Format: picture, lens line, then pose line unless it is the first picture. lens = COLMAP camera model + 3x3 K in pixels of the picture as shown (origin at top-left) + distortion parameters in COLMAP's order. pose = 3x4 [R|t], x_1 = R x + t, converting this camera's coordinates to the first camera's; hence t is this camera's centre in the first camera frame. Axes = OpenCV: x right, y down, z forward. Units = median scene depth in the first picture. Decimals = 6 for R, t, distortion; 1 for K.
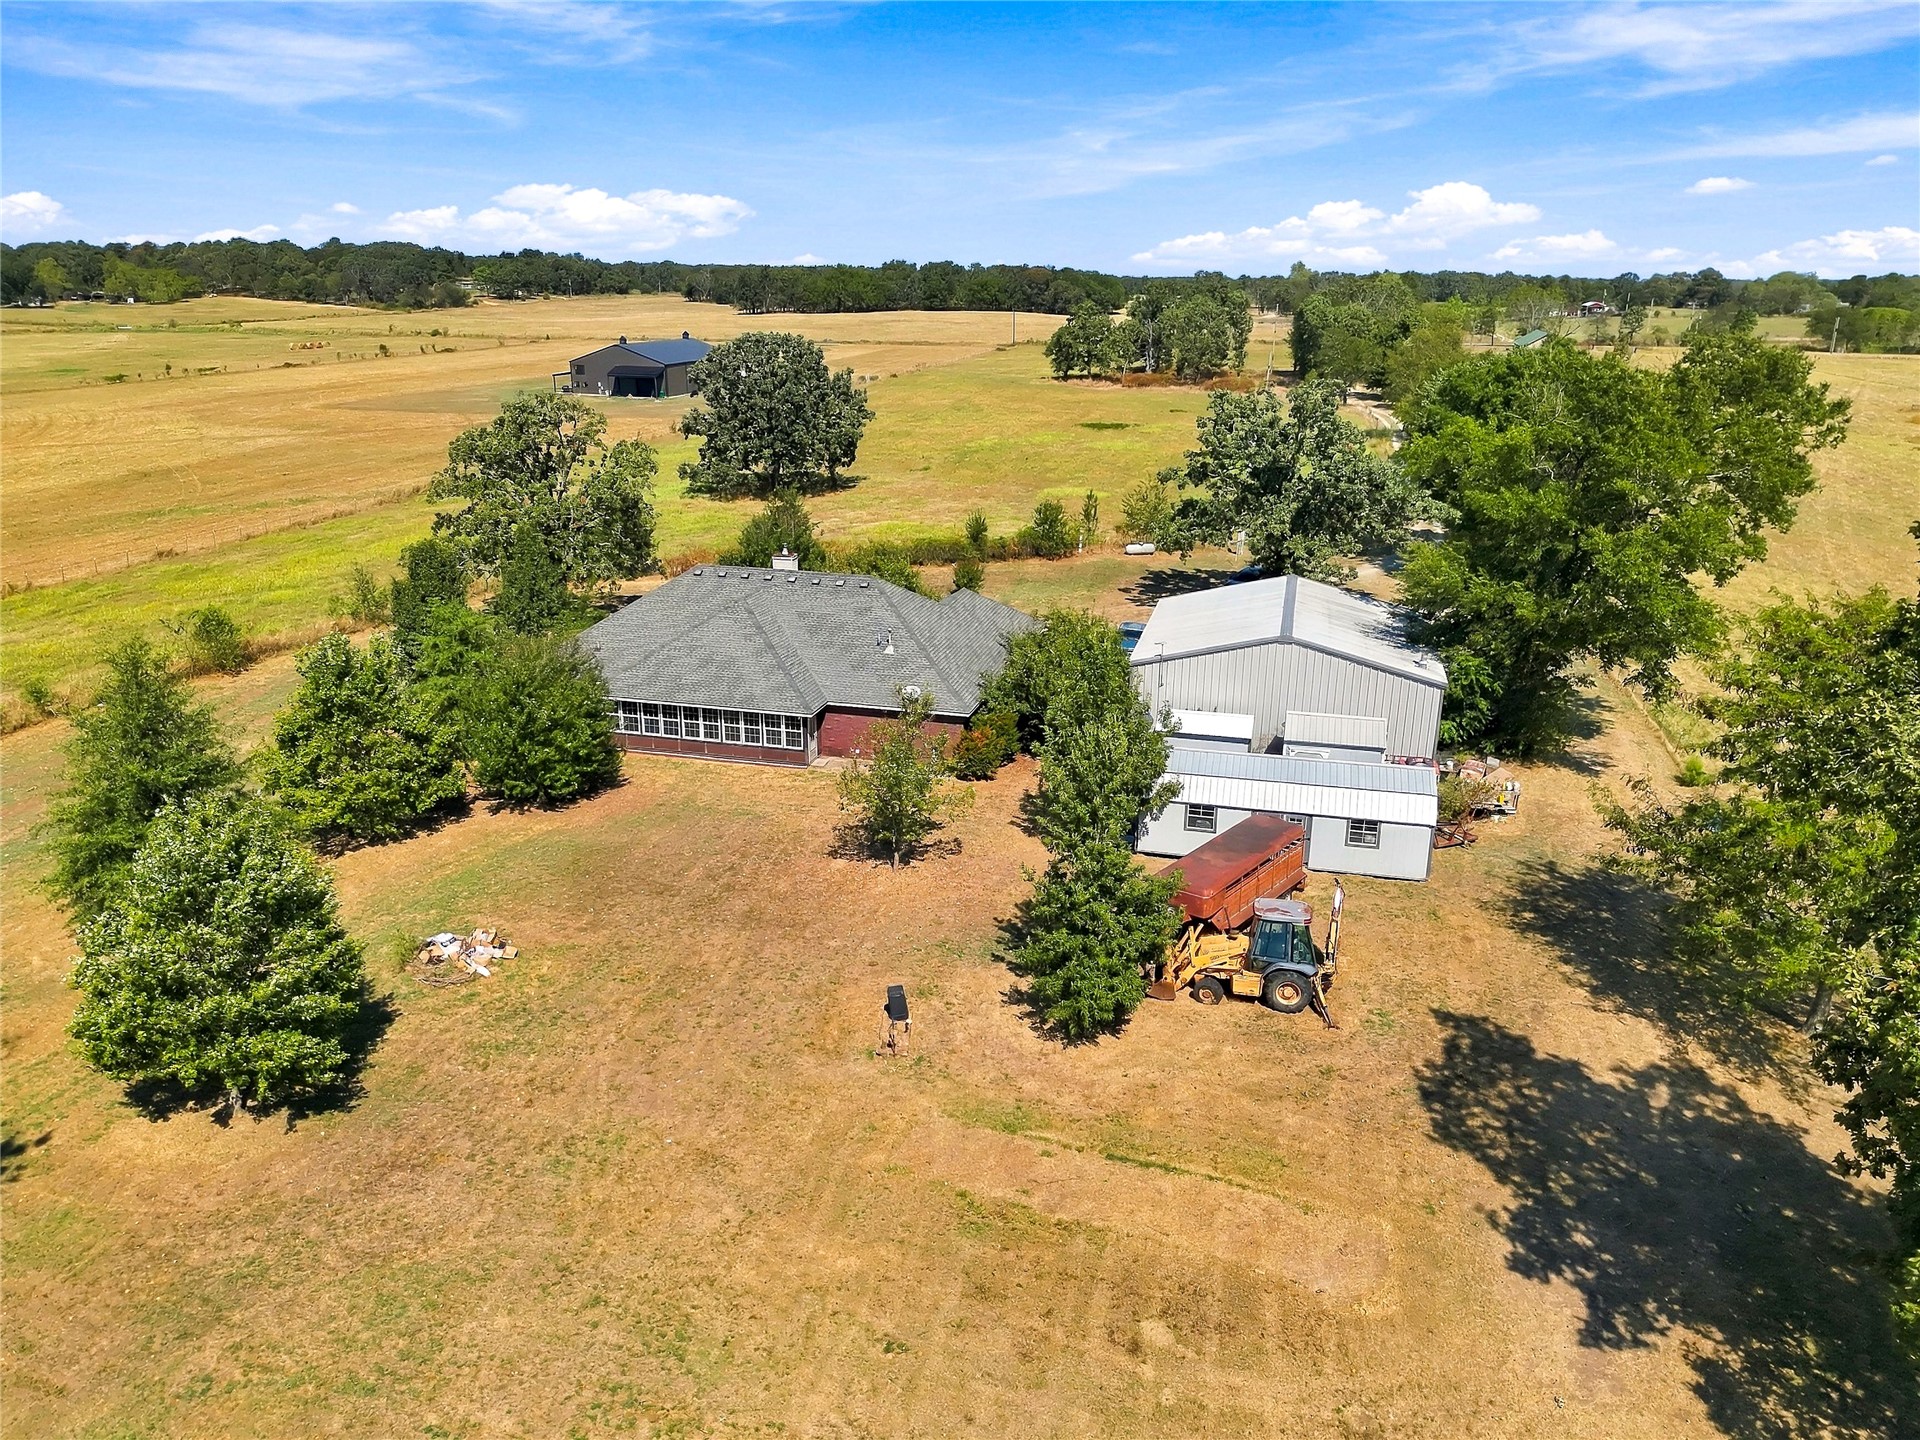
lens RADIAL K [[1352.0, 0, 953.9], [0, 1352.0, 720.7], [0, 0, 1]] dist [0.090566, -0.097565]
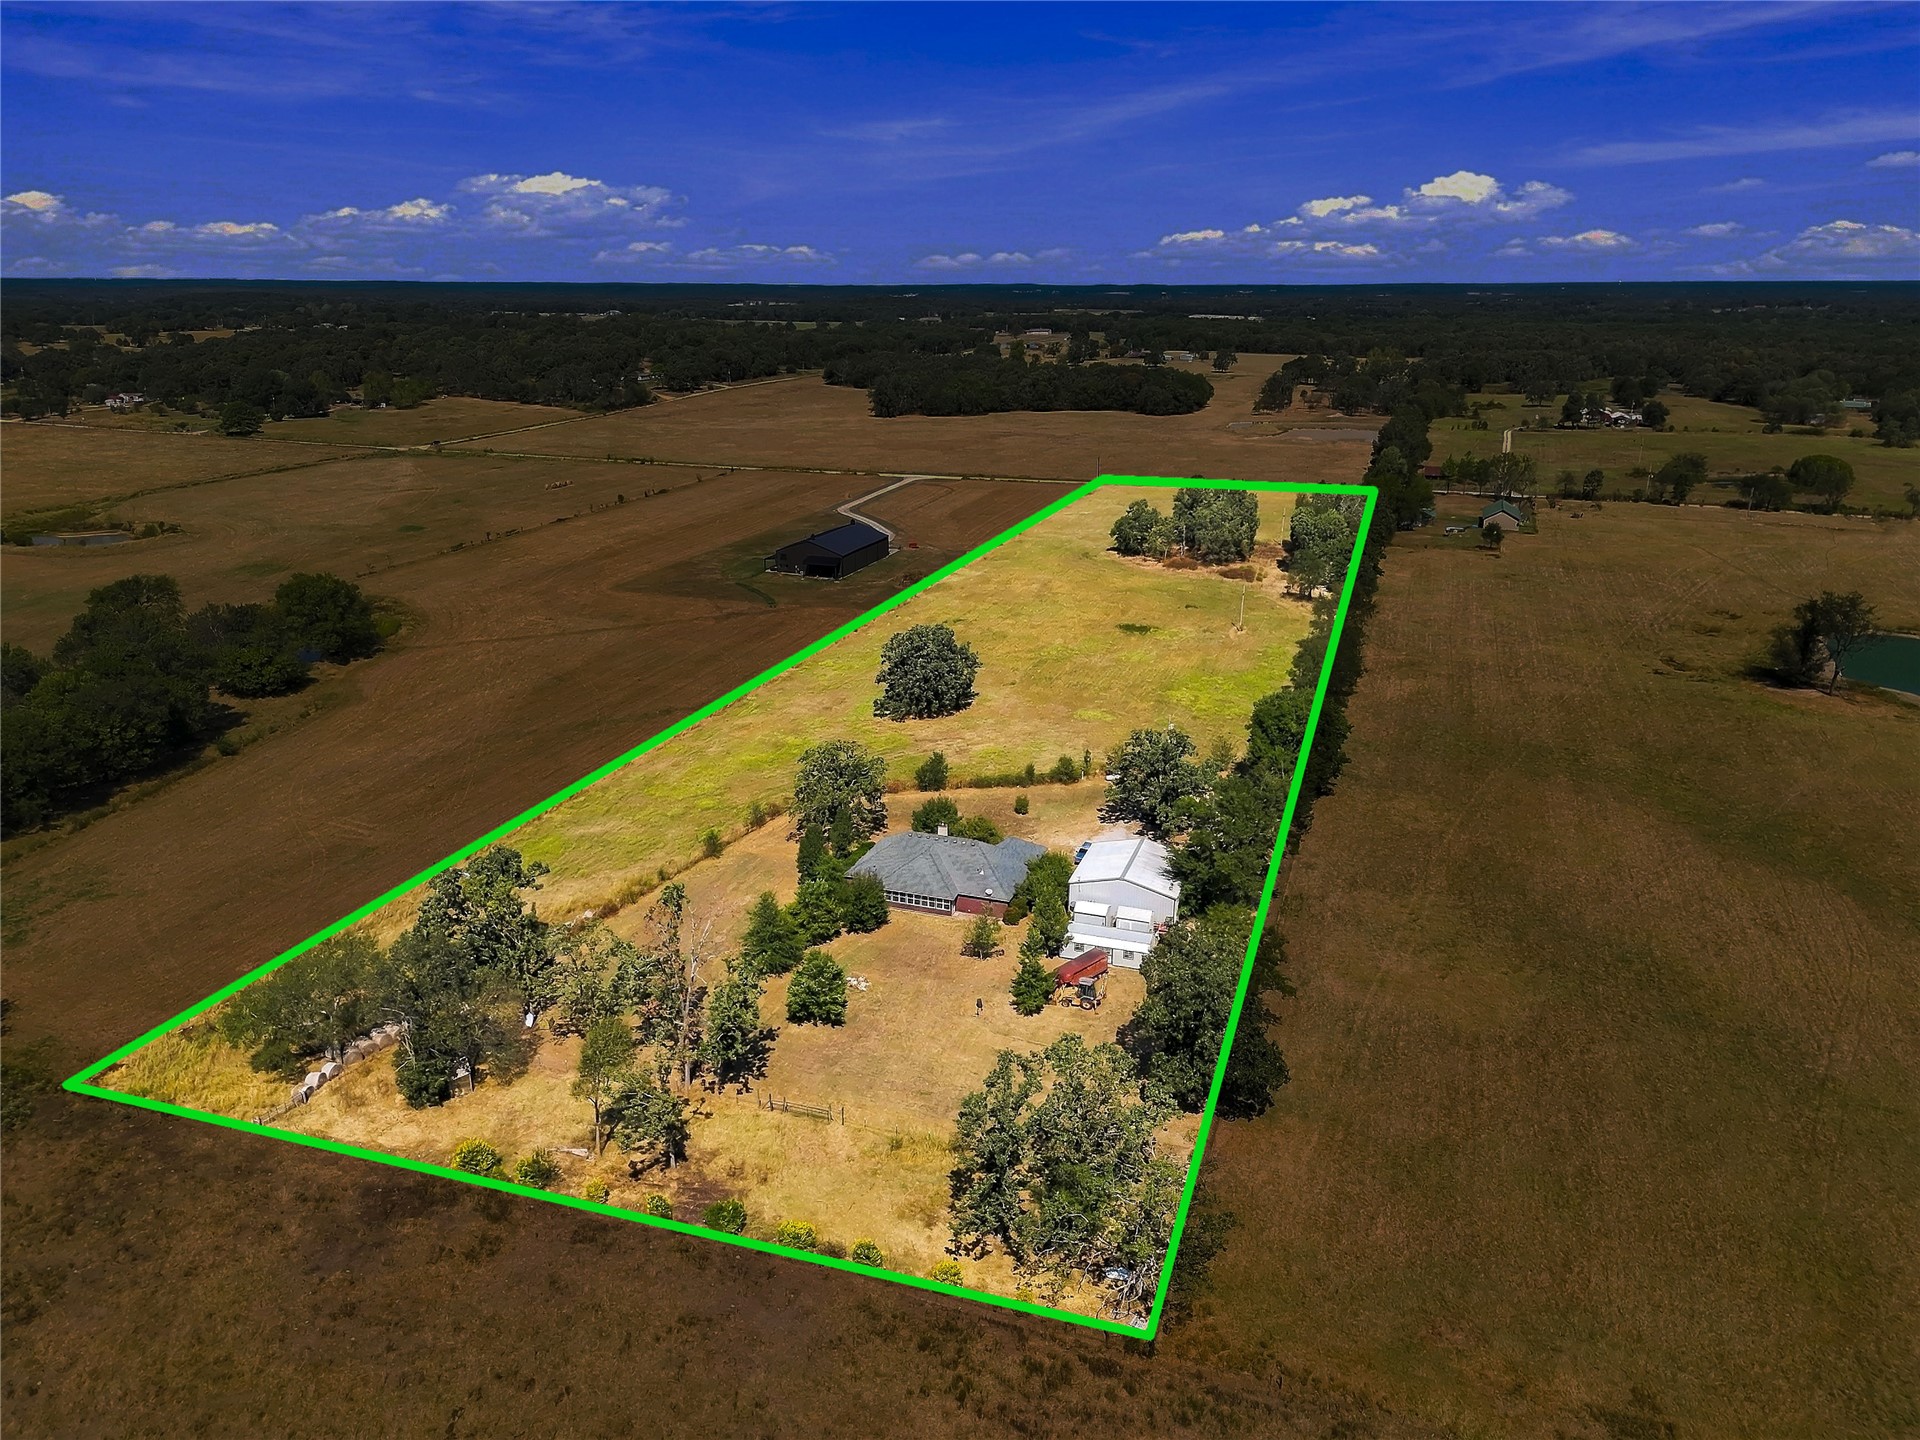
lens RADIAL K [[1352.0, 0, 953.9], [0, 1352.0, 720.7], [0, 0, 1]] dist [0.090566, -0.097565]
pose [[0.996549, 0.018575, -0.080902, 0.130051], [-0.018504, 0.999827, 0.001638, -0.426795], [0.080918, -0.000135, 0.996721, -2.026024]]
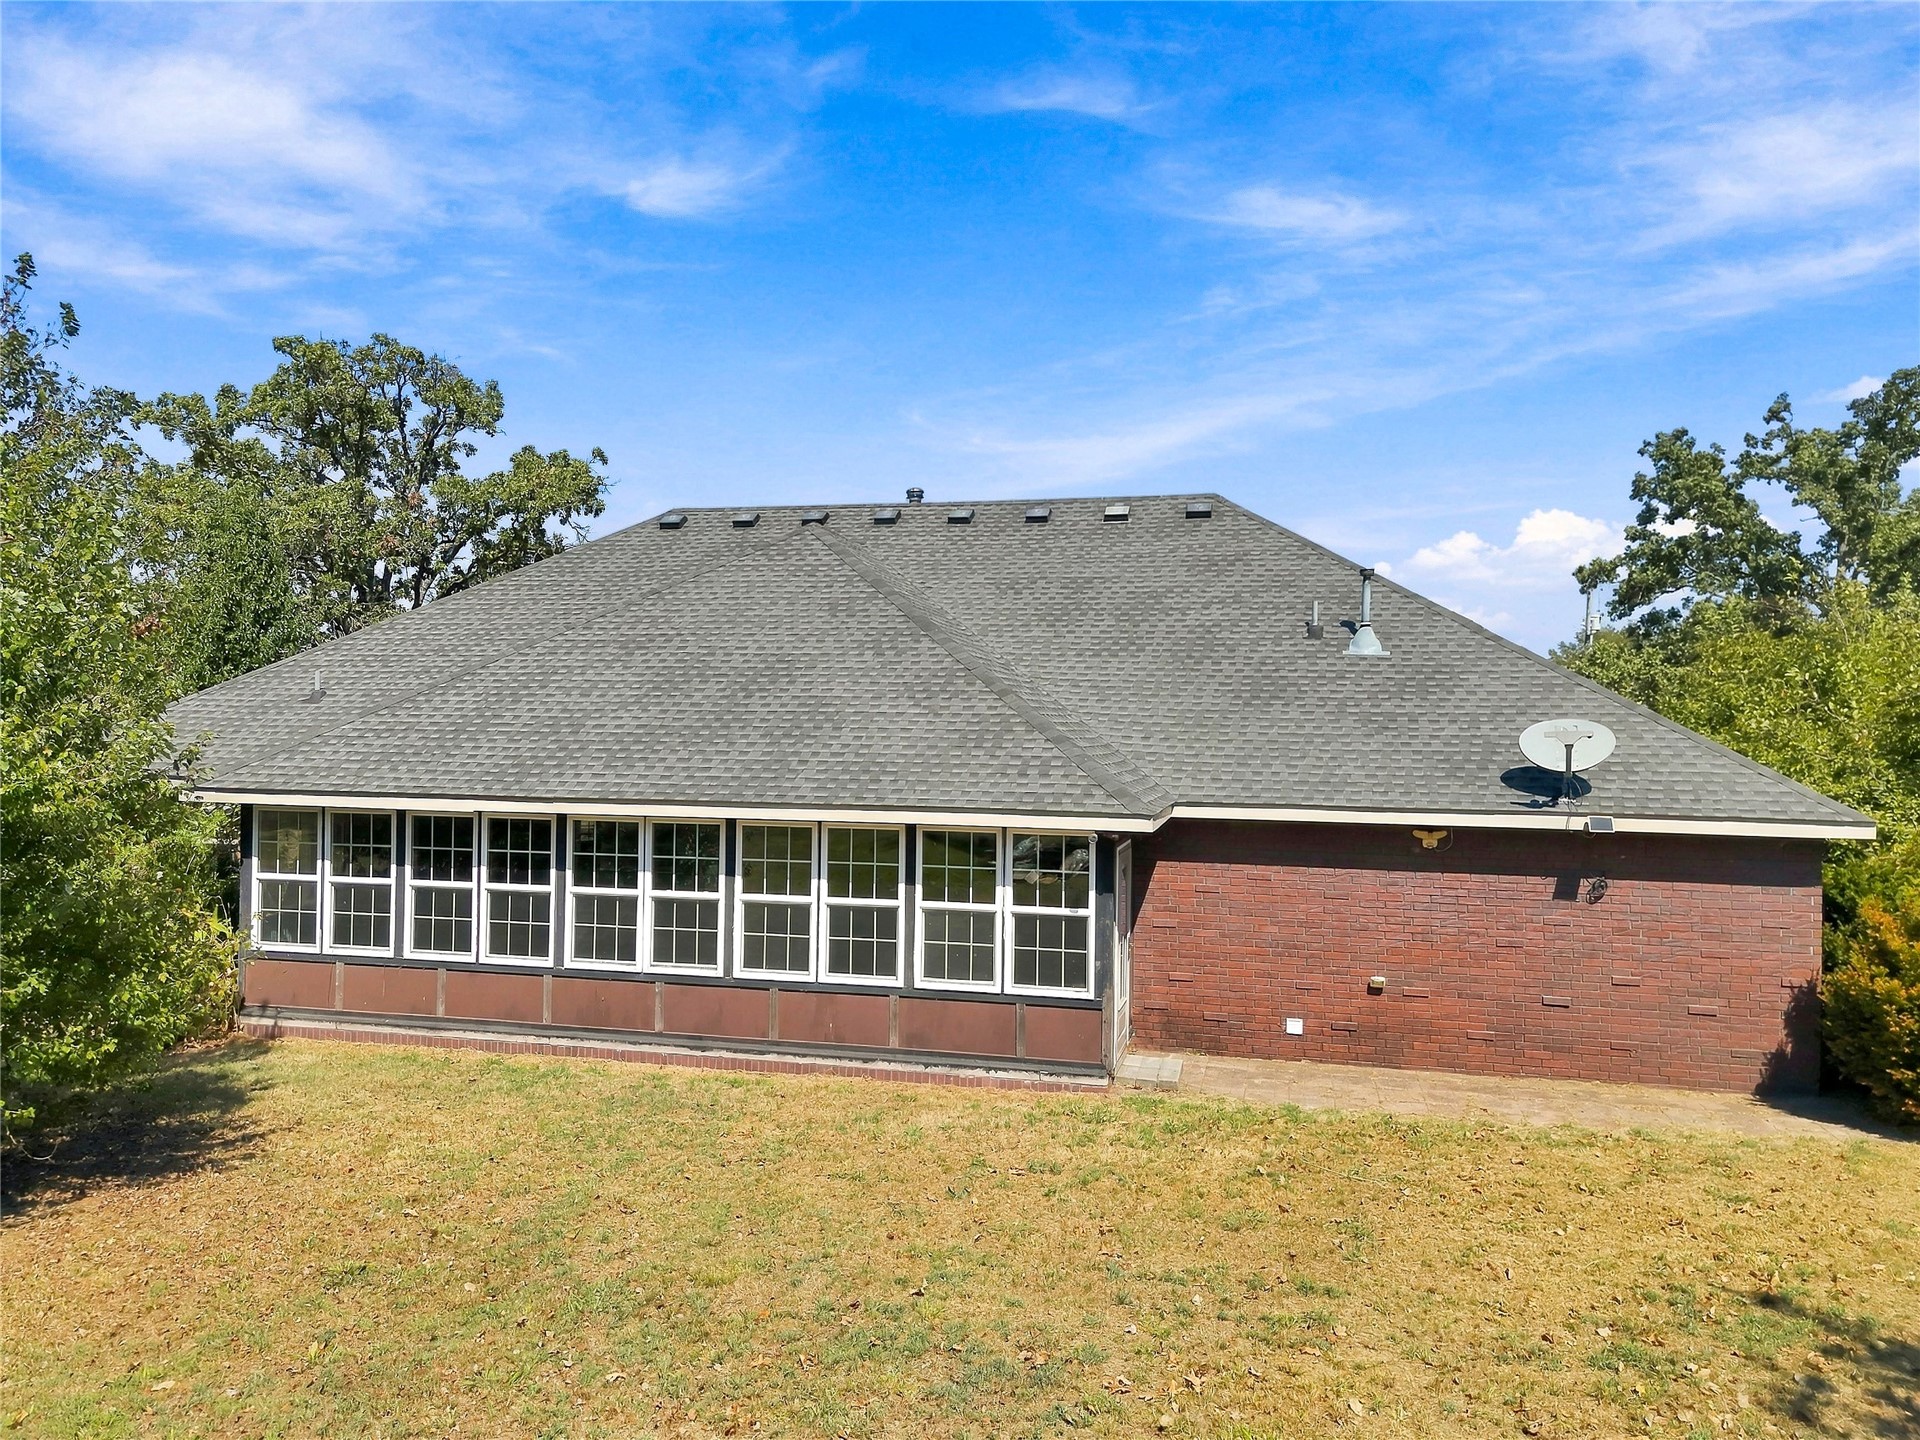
lens RADIAL K [[1352.0, 0, 953.9], [0, 1352.0, 720.7], [0, 0, 1]] dist [0.090566, -0.097565]
pose [[0.999890, 0.006991, 0.013086, -0.157253], [-0.002736, 0.953770, -0.300527, 0.051072], [-0.014582, 0.300458, 0.953684, 0.884664]]
